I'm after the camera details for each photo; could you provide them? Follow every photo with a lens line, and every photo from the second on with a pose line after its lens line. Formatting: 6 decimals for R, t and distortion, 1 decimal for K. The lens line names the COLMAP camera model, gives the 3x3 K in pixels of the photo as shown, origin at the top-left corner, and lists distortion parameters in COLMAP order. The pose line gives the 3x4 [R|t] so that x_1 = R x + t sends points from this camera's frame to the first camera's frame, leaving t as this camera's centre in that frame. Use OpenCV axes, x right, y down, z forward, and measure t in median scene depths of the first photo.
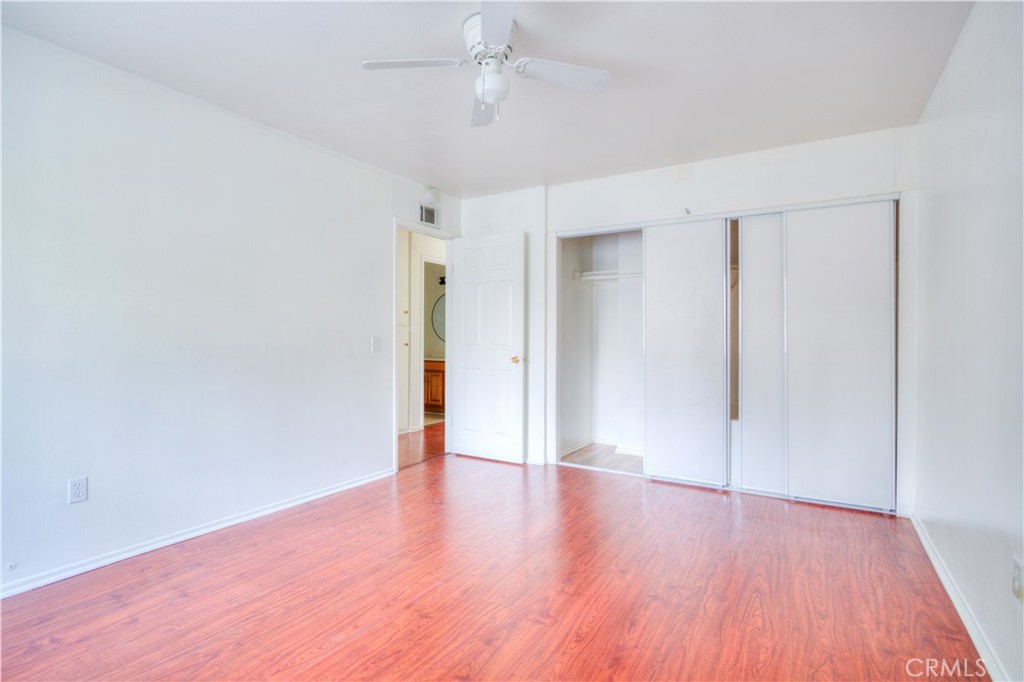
lens RADIAL K [[499.1, 0, 509.0], [0, 499.1, 339.4], [0, 0, 1]] dist [-0.016732, 0.006983]
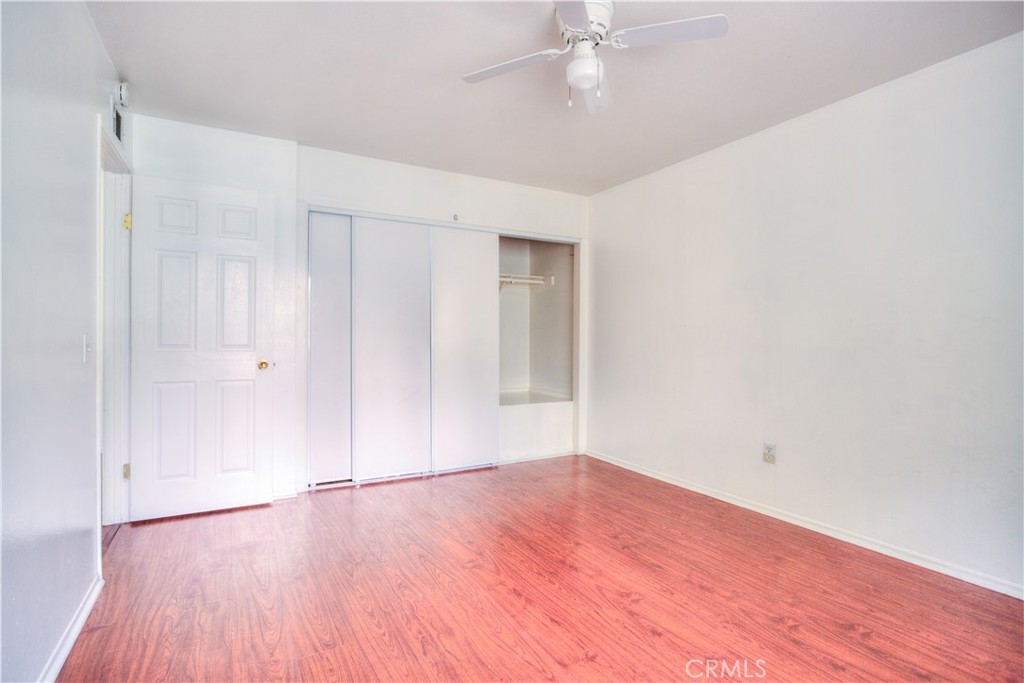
lens RADIAL K [[499.1, 0, 509.0], [0, 499.1, 339.9], [0, 0, 1]] dist [-0.016732, 0.006983]
pose [[0.483562, -0.008834, 0.875266, -0.797375], [-0.000770, 0.999944, 0.010518, -0.007797], [-0.875310, -0.005760, 0.483528, 0.567520]]
